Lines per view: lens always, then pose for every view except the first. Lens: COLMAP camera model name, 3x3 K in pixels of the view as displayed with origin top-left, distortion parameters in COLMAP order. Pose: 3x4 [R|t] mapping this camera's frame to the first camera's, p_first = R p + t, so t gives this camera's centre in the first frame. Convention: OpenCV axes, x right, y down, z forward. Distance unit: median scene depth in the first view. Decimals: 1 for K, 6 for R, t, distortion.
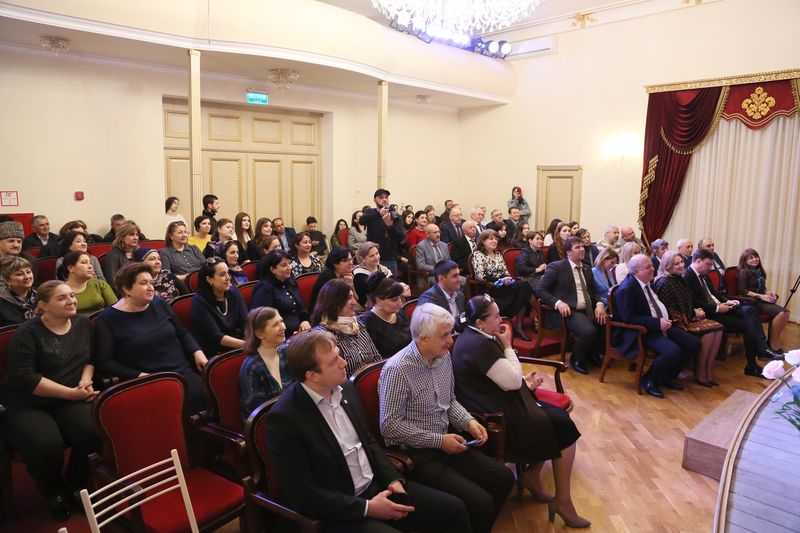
lens RADIAL K [[548.7, 0, 400.0], [0, 548.7, 266.5], [0, 0, 1]] dist [-0.075661, 0.003606]
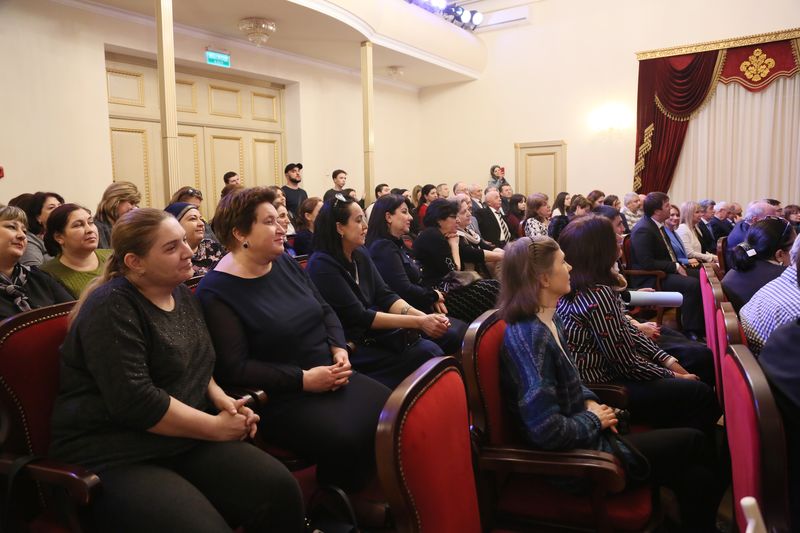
lens RADIAL K [[548.7, 0, 400.0], [0, 548.7, 266.5], [0, 0, 1]] dist [-0.075661, 0.003606]
pose [[0.978739, -0.060533, 0.195973, -0.172811], [0.065028, 0.997746, -0.016581, 0.036159], [-0.194527, 0.028972, 0.980469, 0.153971]]
